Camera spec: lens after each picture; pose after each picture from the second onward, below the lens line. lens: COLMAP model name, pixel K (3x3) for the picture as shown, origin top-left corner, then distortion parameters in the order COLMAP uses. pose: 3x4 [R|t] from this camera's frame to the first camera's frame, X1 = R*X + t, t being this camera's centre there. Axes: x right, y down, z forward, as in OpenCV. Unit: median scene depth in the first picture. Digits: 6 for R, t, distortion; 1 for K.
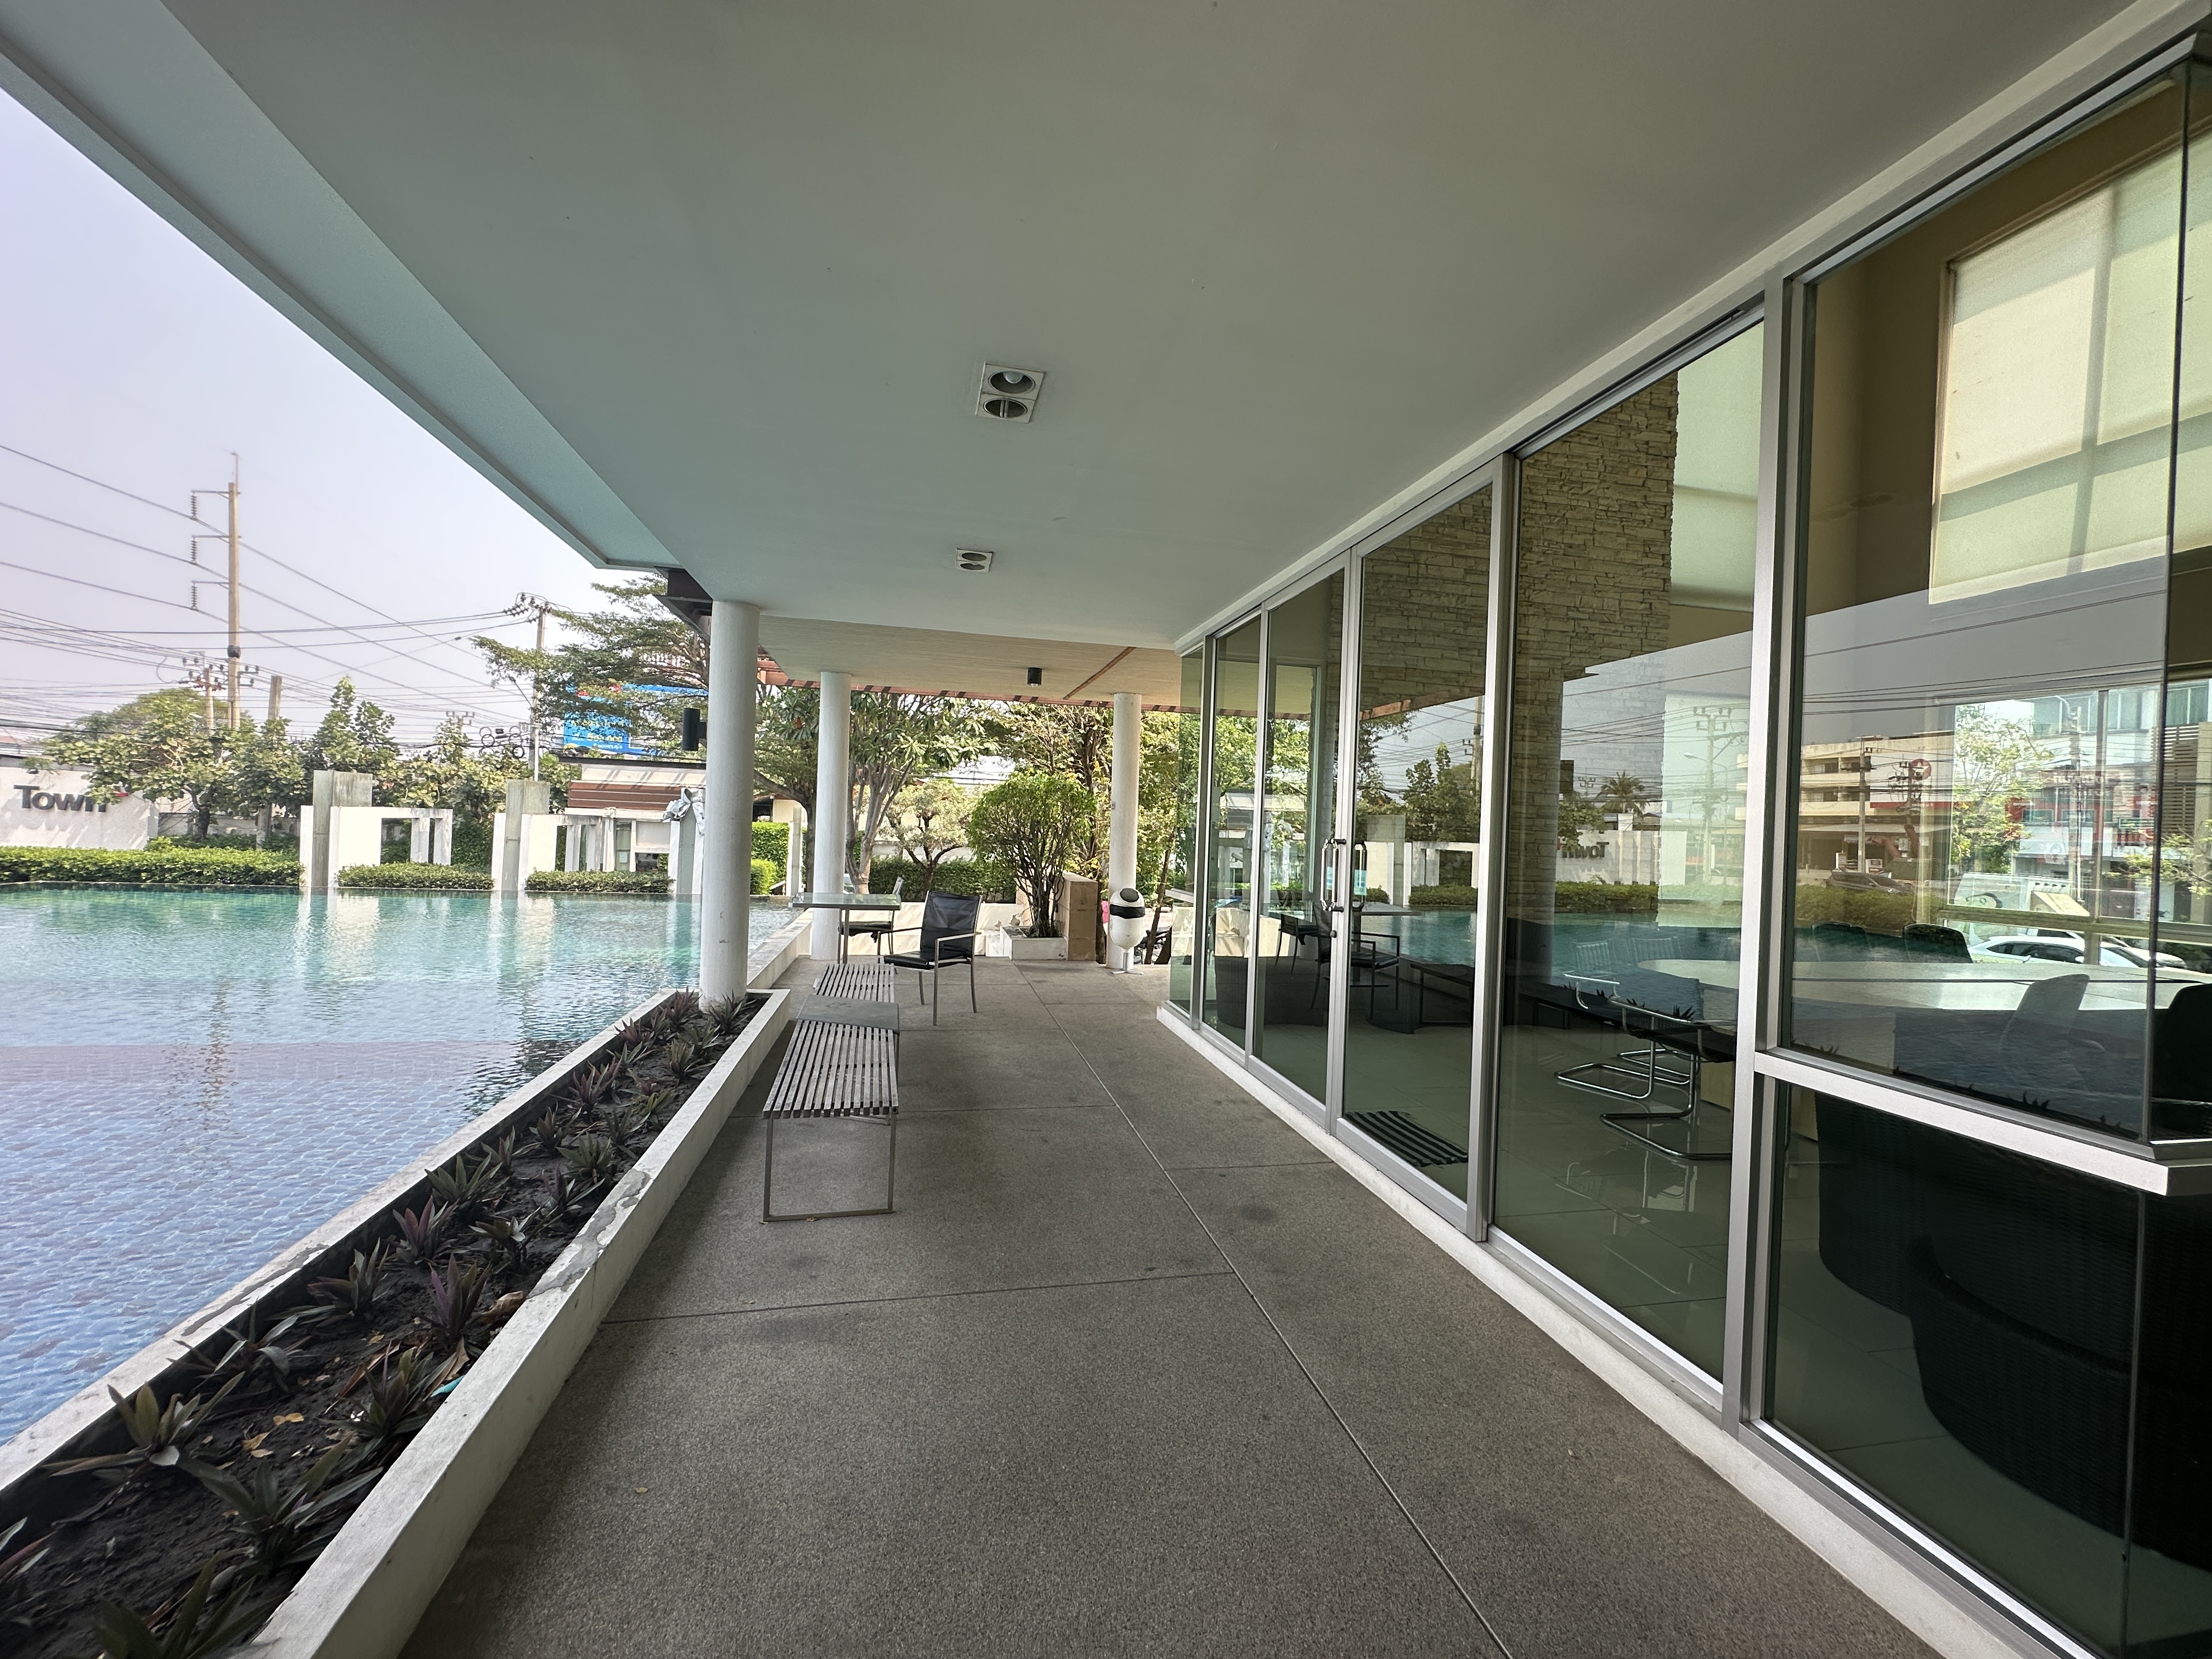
lens RADIAL K [[888.5, 0, 1111.2], [0, 888.5, 829.7], [0, 0, 1]] dist [0.000350, 0.001954]
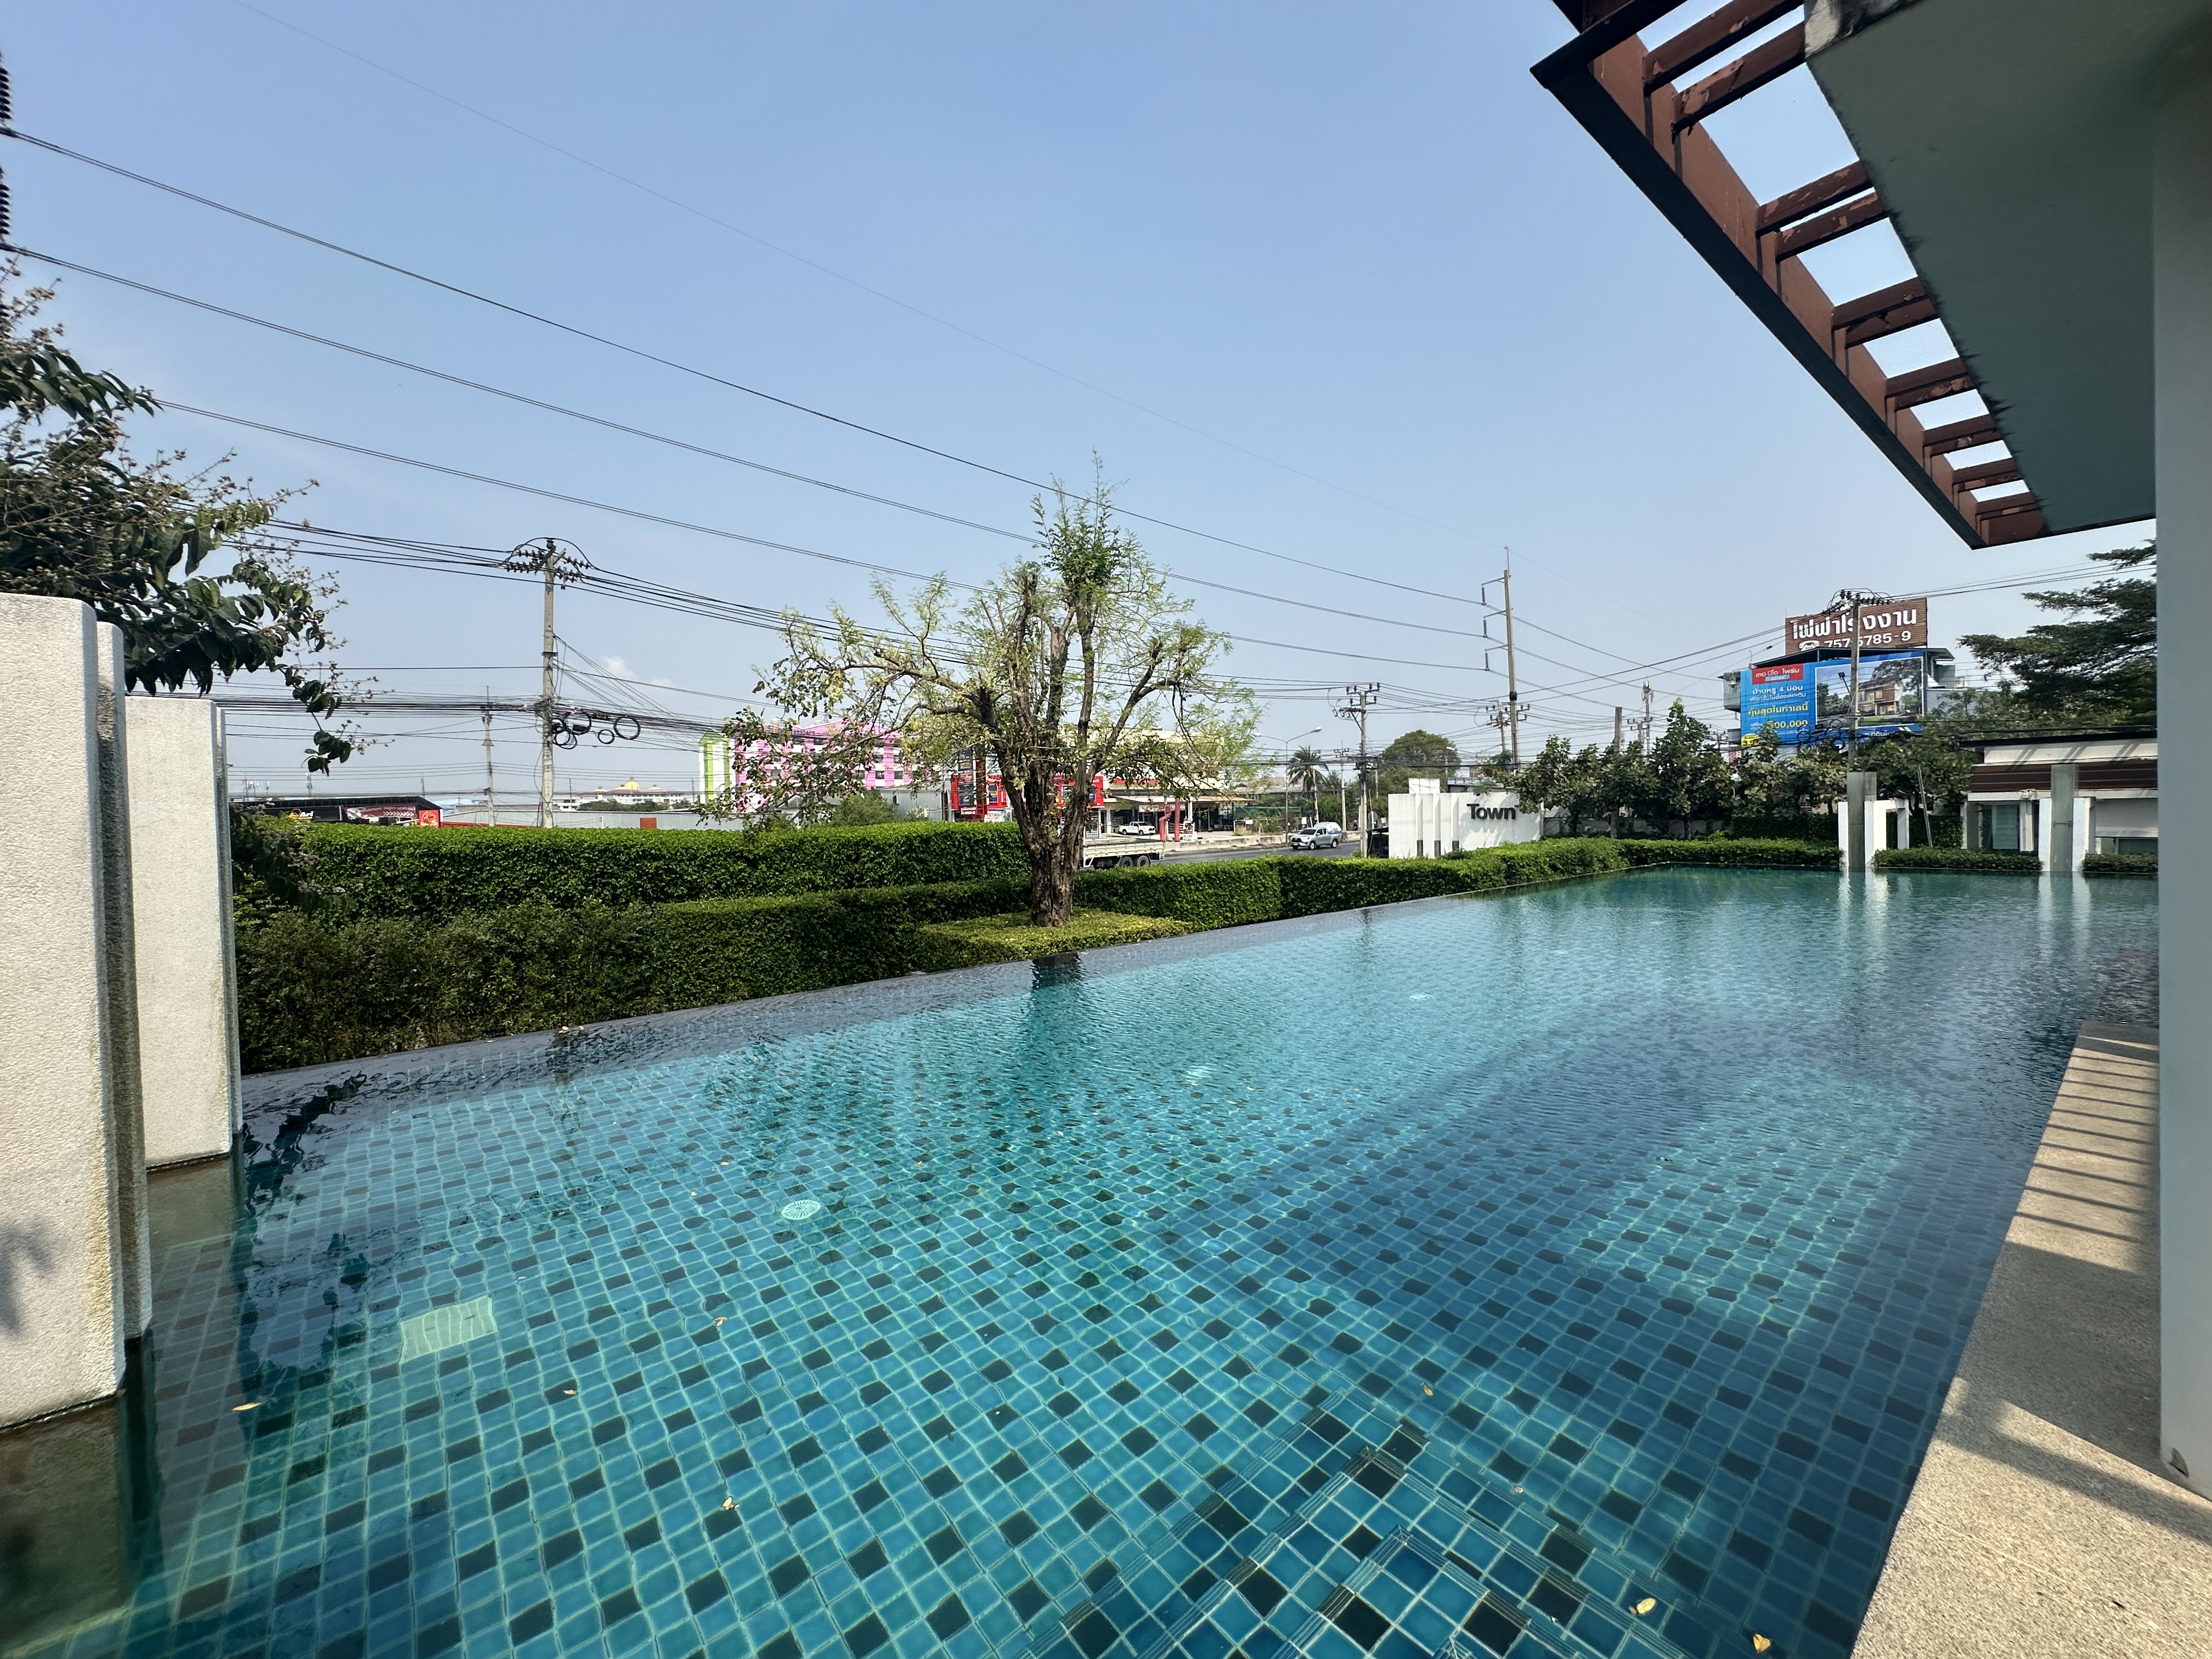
lens RADIAL K [[888.5, 0, 1111.2], [0, 888.5, 829.7], [0, 0, 1]] dist [0.000350, 0.001954]
pose [[0.456182, -0.033370, -0.889261, -0.207545], [0.040411, 0.999043, -0.016760, -0.006446], [0.888968, -0.028290, 0.457094, -0.362639]]
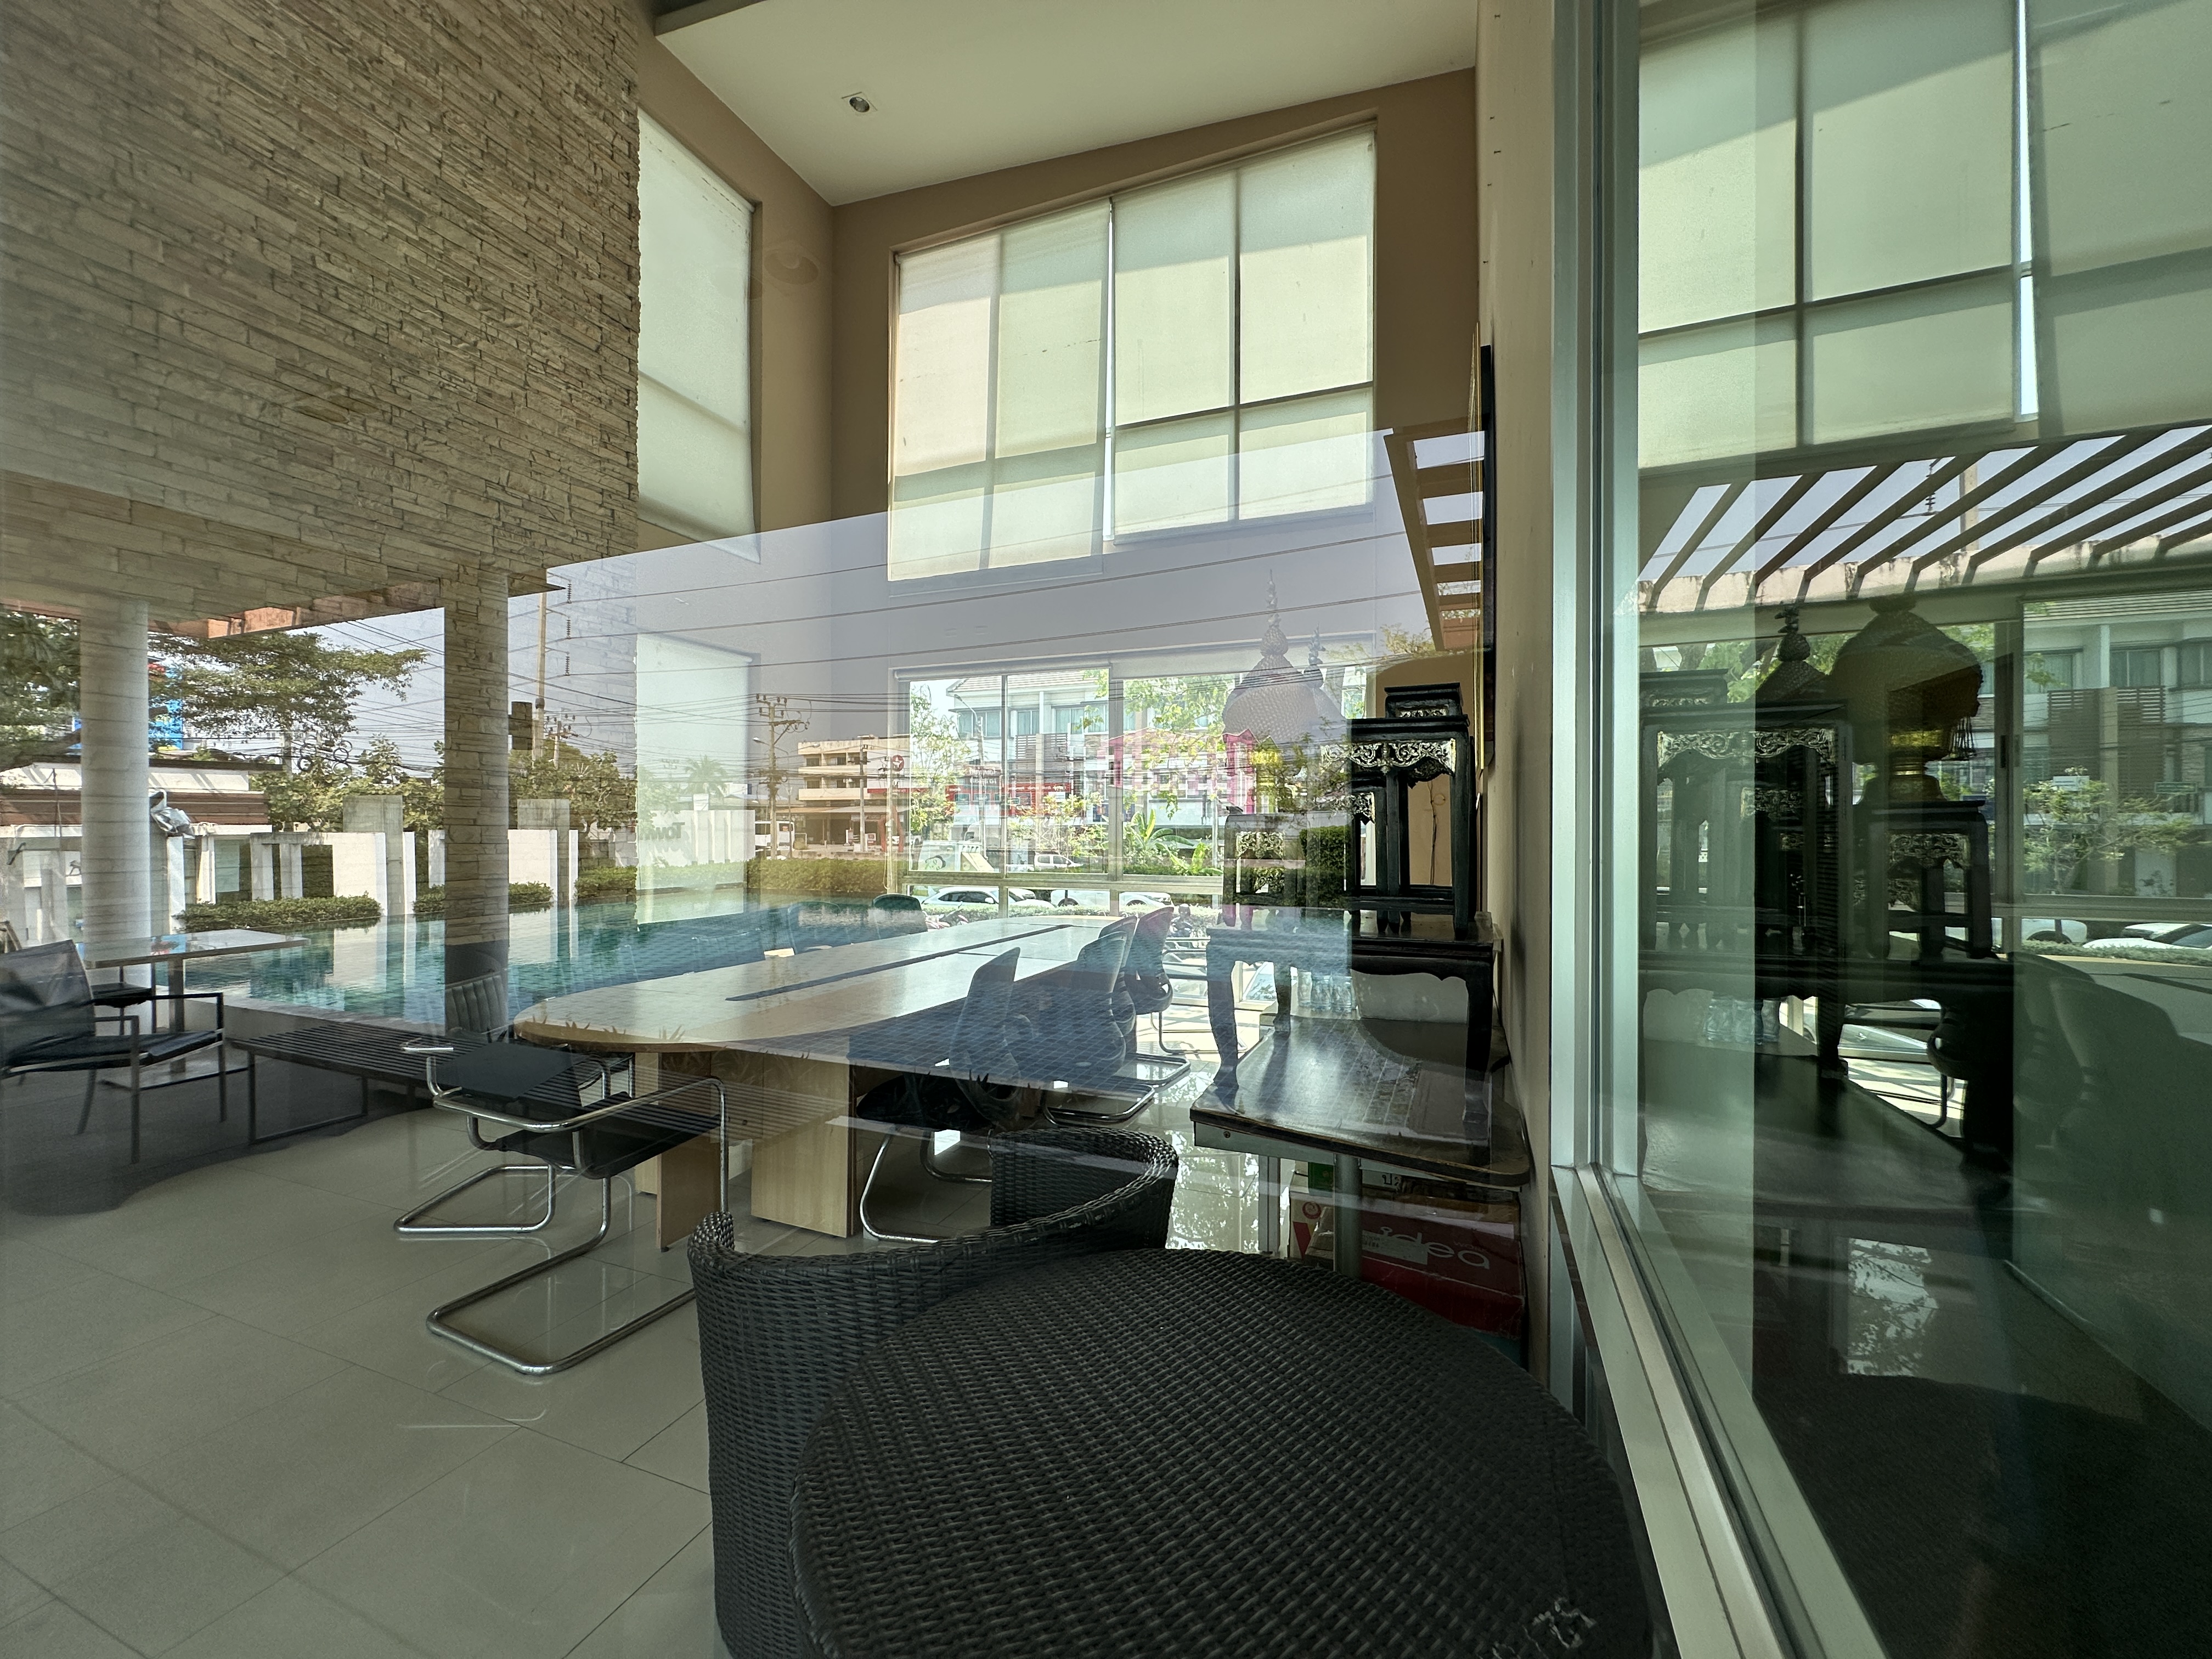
lens RADIAL K [[888.5, 0, 1111.2], [0, 888.5, 829.7], [0, 0, 1]] dist [0.000350, 0.001954]
pose [[0.563282, -0.032066, 0.825642, 0.204190], [0.018992, 0.999485, 0.025861, 0.011020], [-0.826047, 0.001114, 0.563601, 0.207036]]
